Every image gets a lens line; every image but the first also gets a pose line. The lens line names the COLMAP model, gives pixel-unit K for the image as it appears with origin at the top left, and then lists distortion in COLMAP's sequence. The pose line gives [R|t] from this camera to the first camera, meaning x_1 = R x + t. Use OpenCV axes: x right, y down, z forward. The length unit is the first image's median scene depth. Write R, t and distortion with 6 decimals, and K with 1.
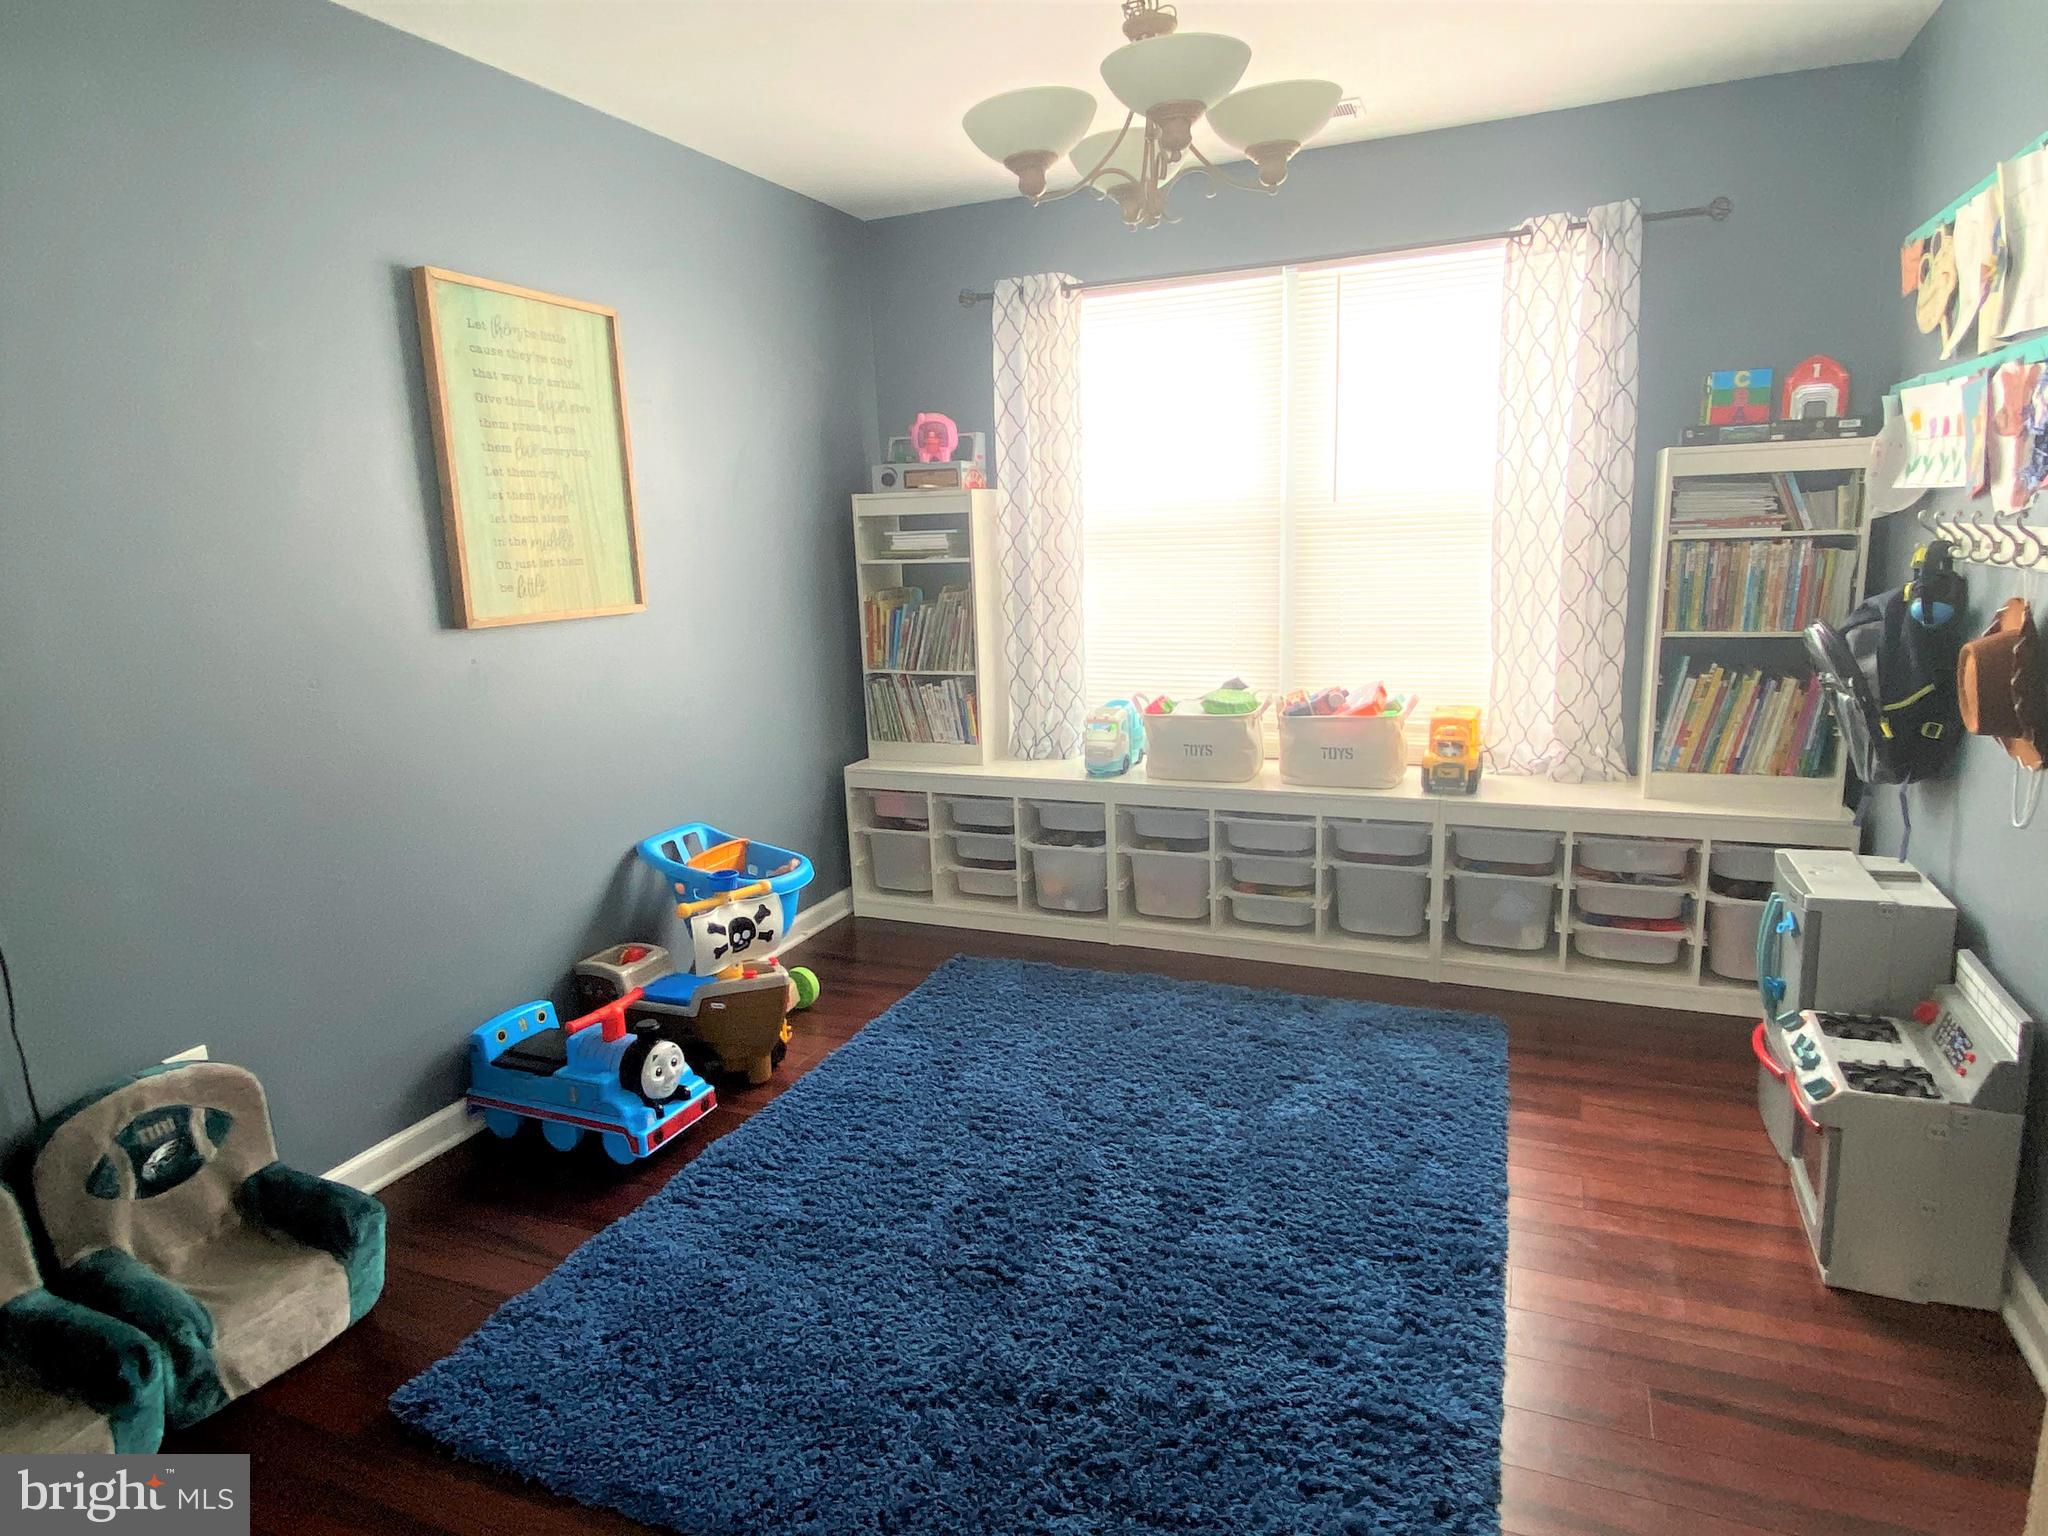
lens RADIAL K [[1206.9, 0, 1009.3], [0, 1206.9, 765.1], [0, 0, 1]] dist [0.094093, -0.102469]
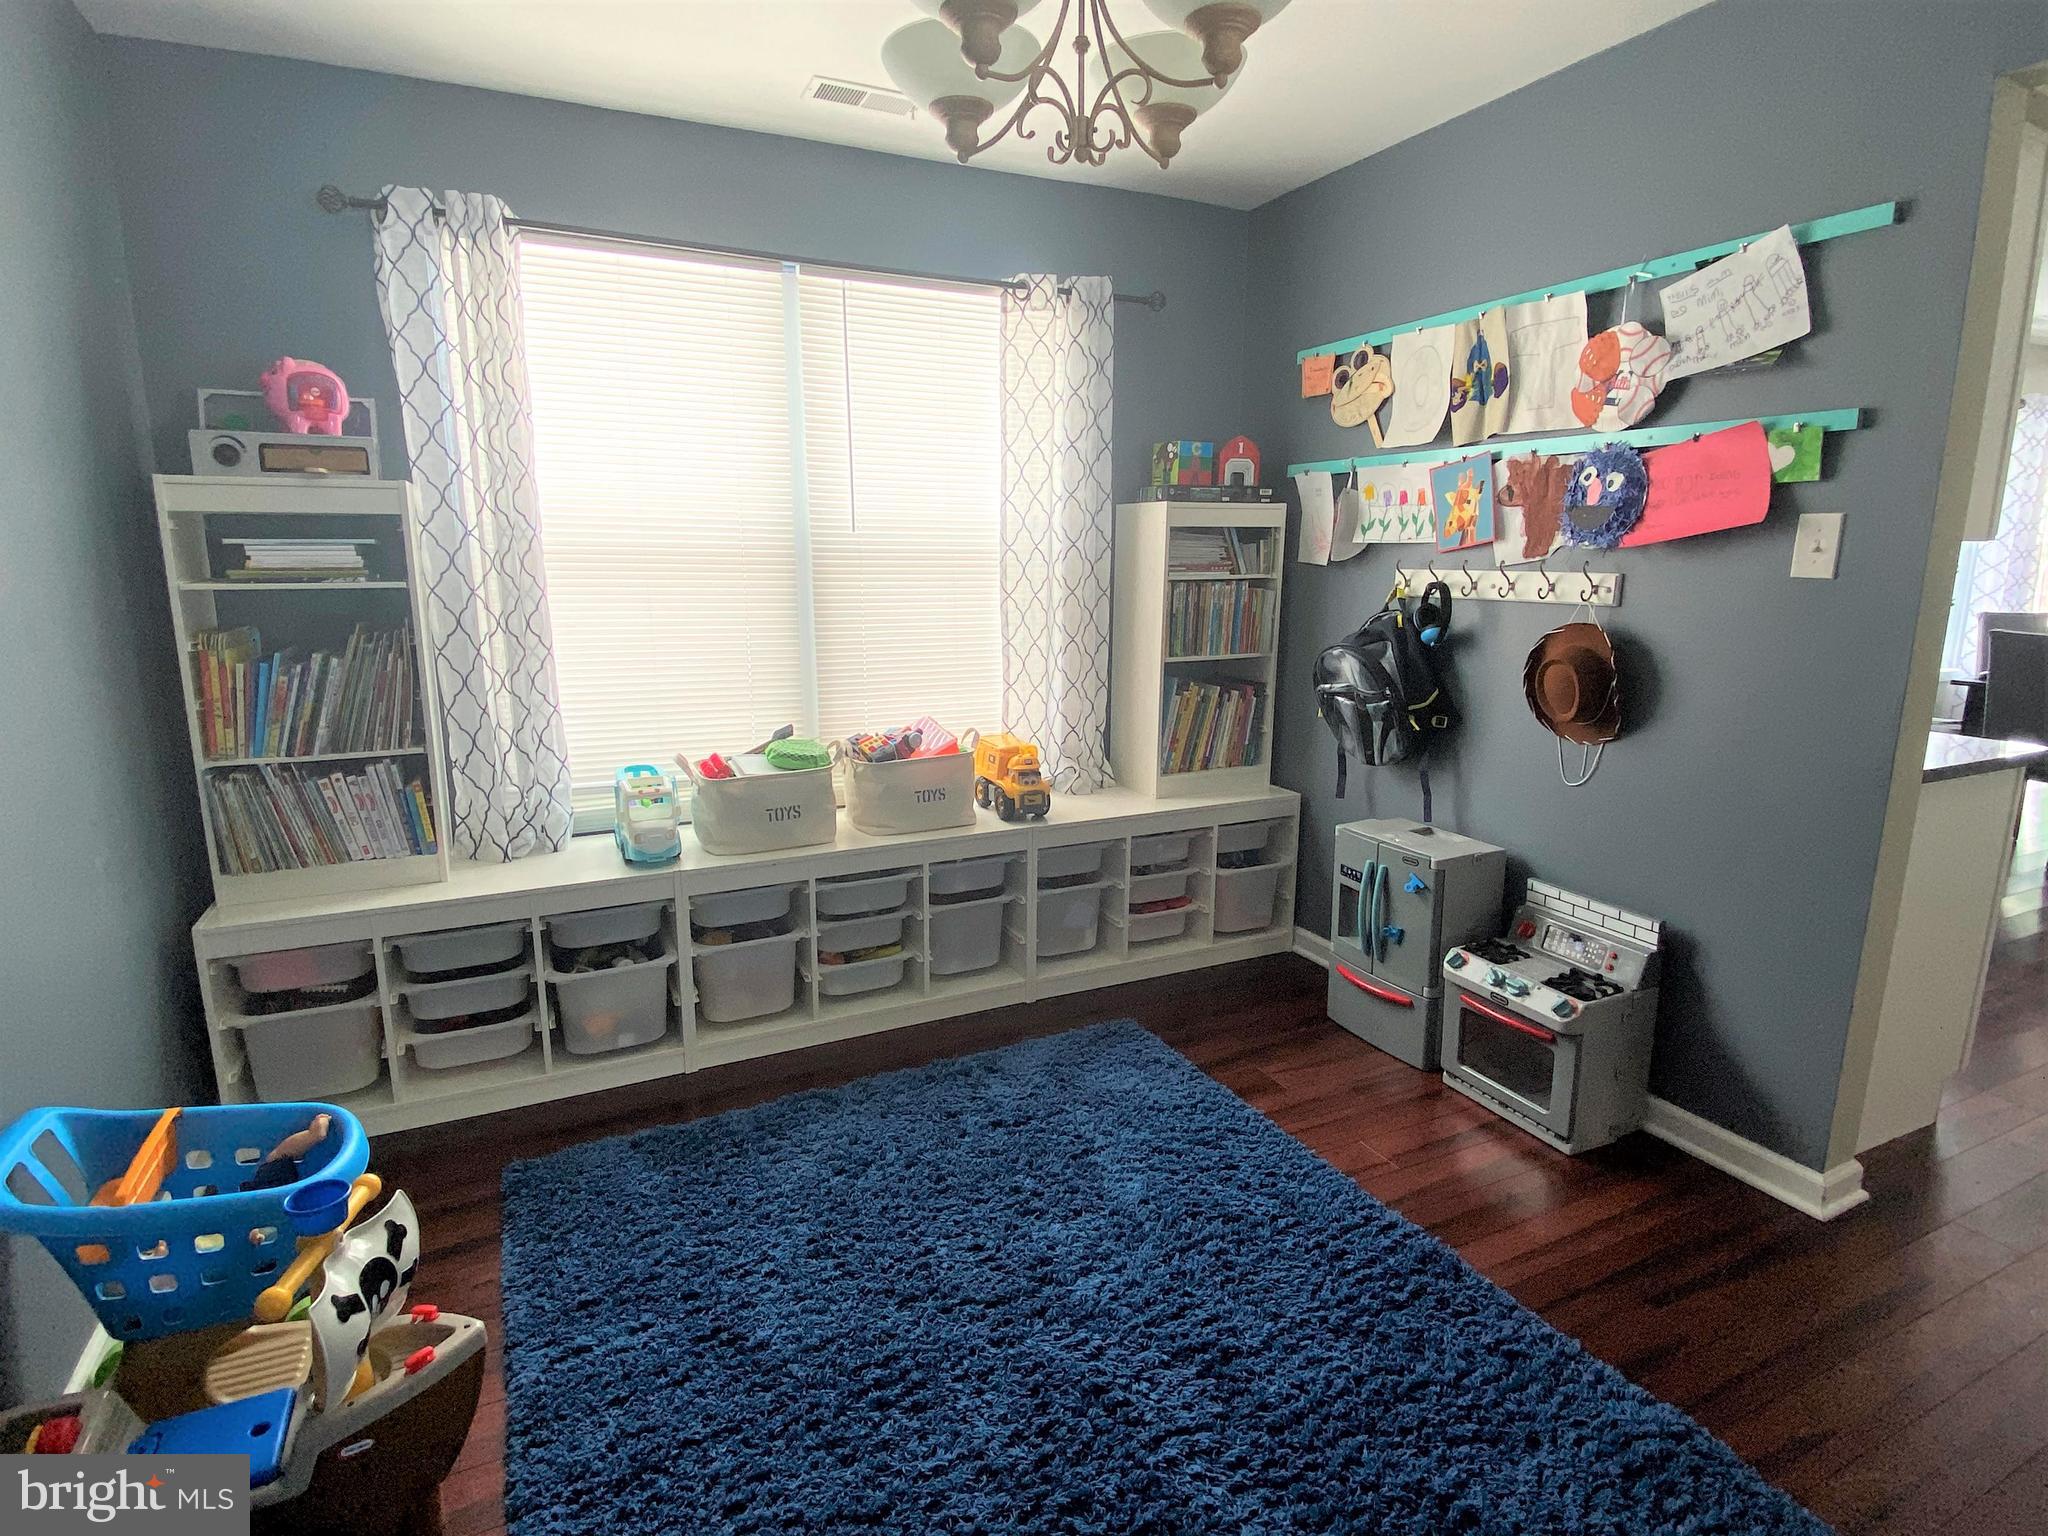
lens RADIAL K [[1068.4, 0, 1023.5], [0, 1068.4, 763.5], [0, 0, 1]] dist [0.046900, -0.035848]
pose [[0.650602, -0.112655, 0.751017, -0.346315], [0.120346, 0.991734, 0.044508, -0.071168], [-0.749823, 0.061425, 0.658781, 0.441551]]
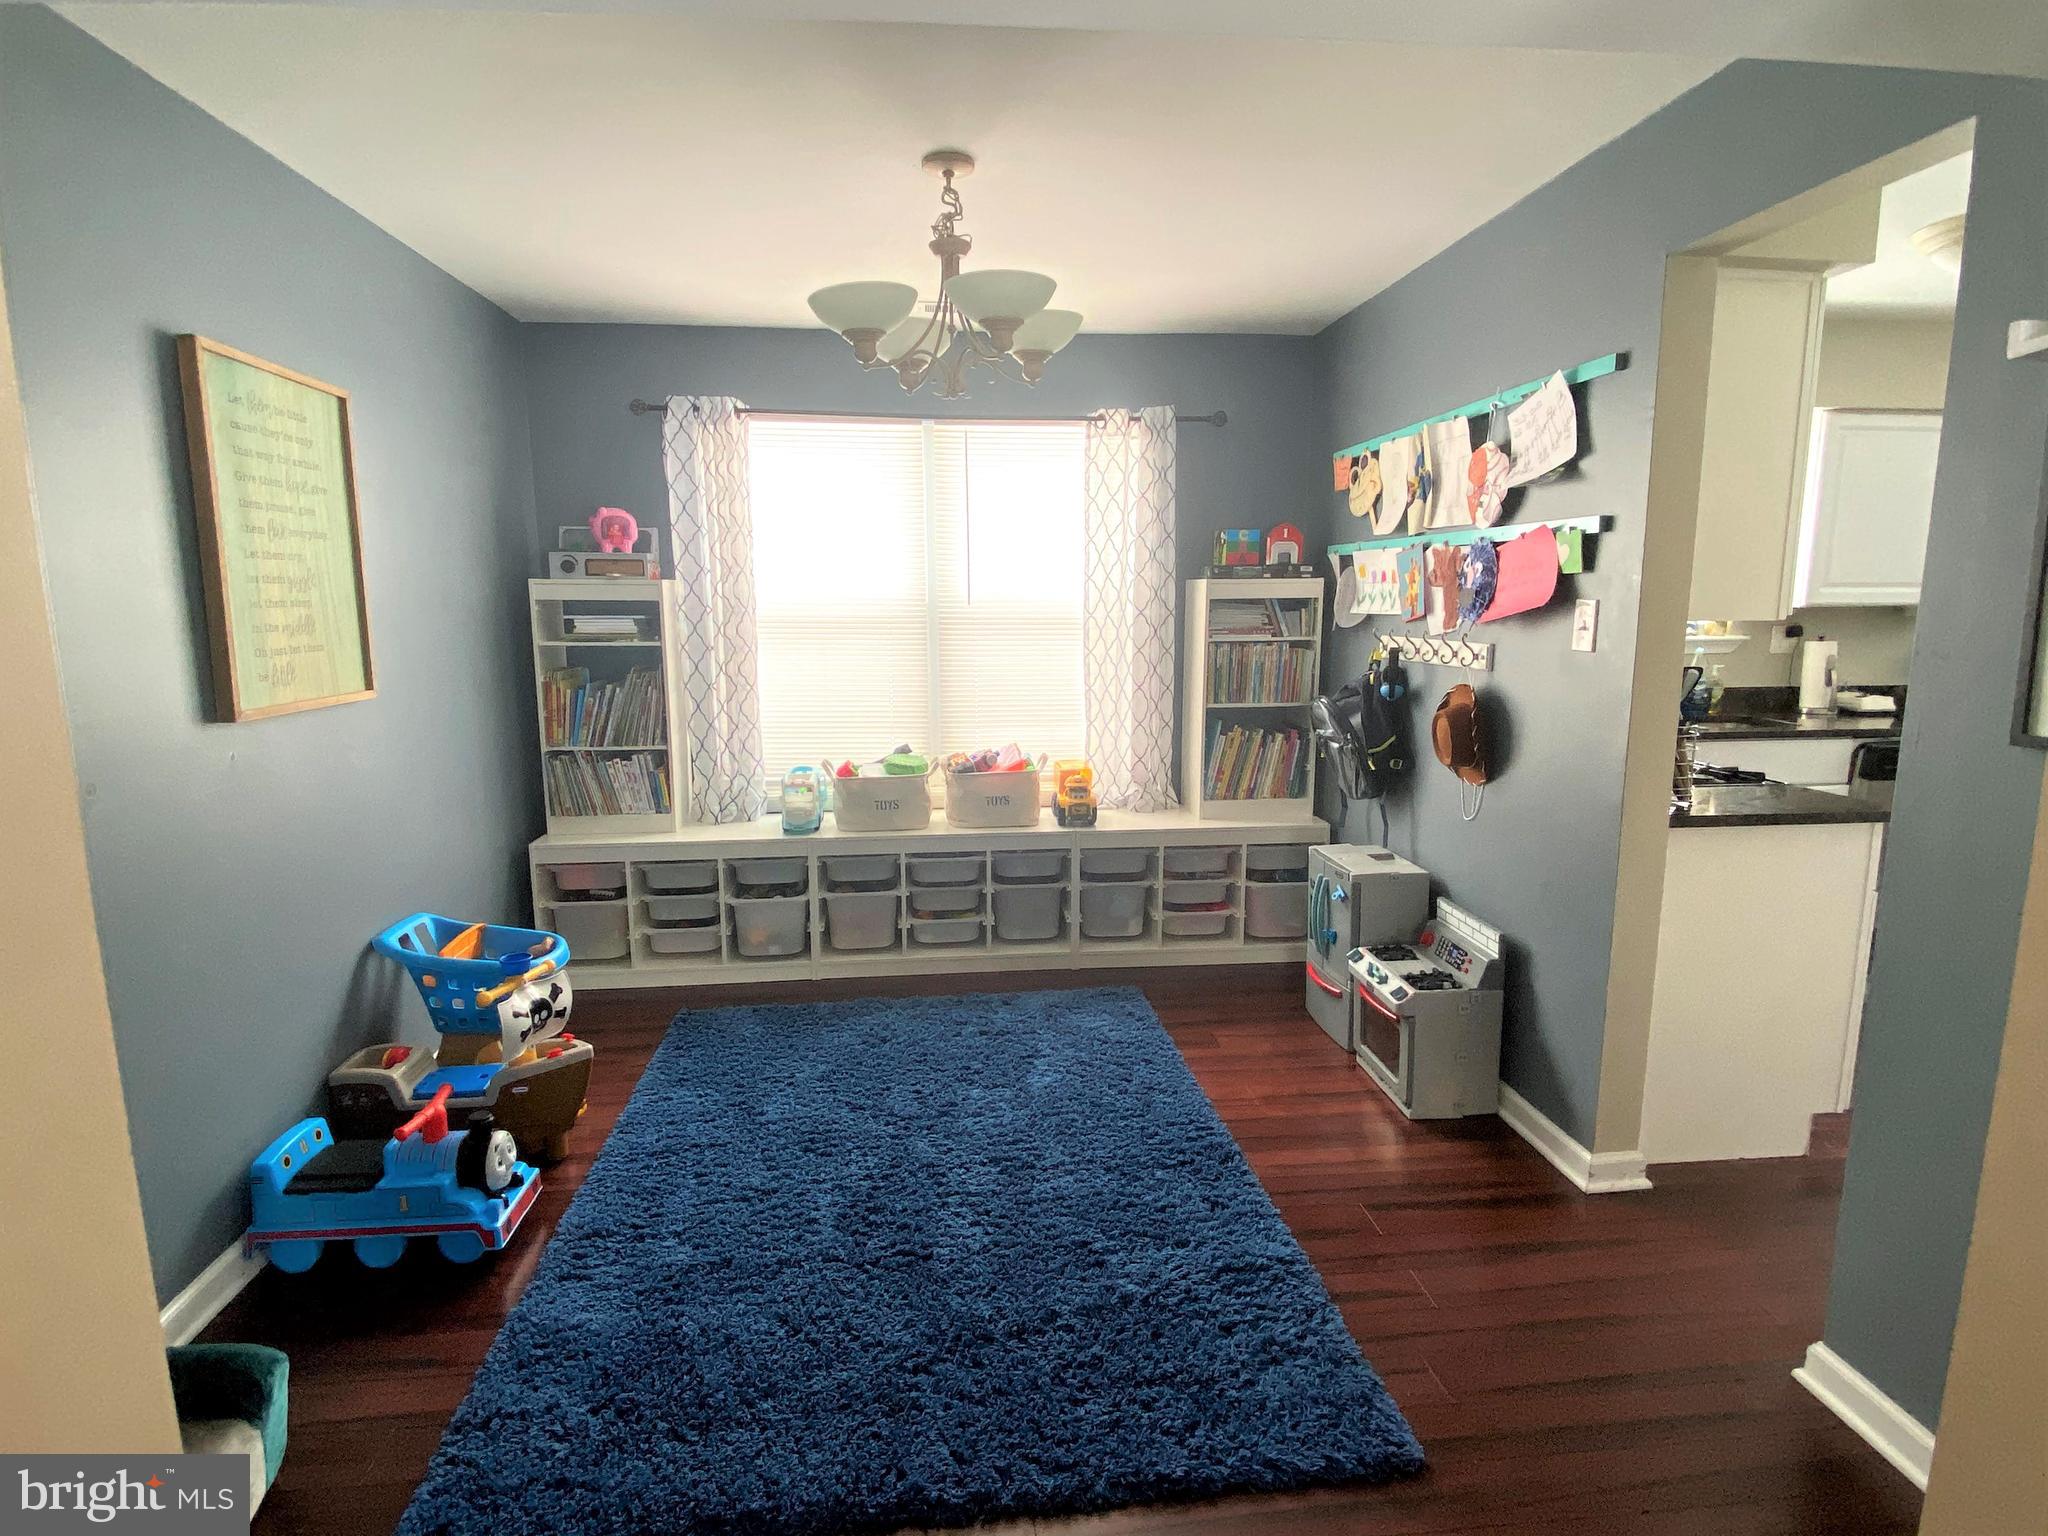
lens RADIAL K [[1072.3, 0, 1024.0], [0, 1072.3, 768.0], [0, 0, 1]] dist [0.100339, -0.115531]
pose [[0.872730, -0.044920, 0.486133, -0.285380], [0.065871, 0.997487, -0.026085, -0.014719], [-0.483740, 0.054787, 0.873495, -0.002338]]
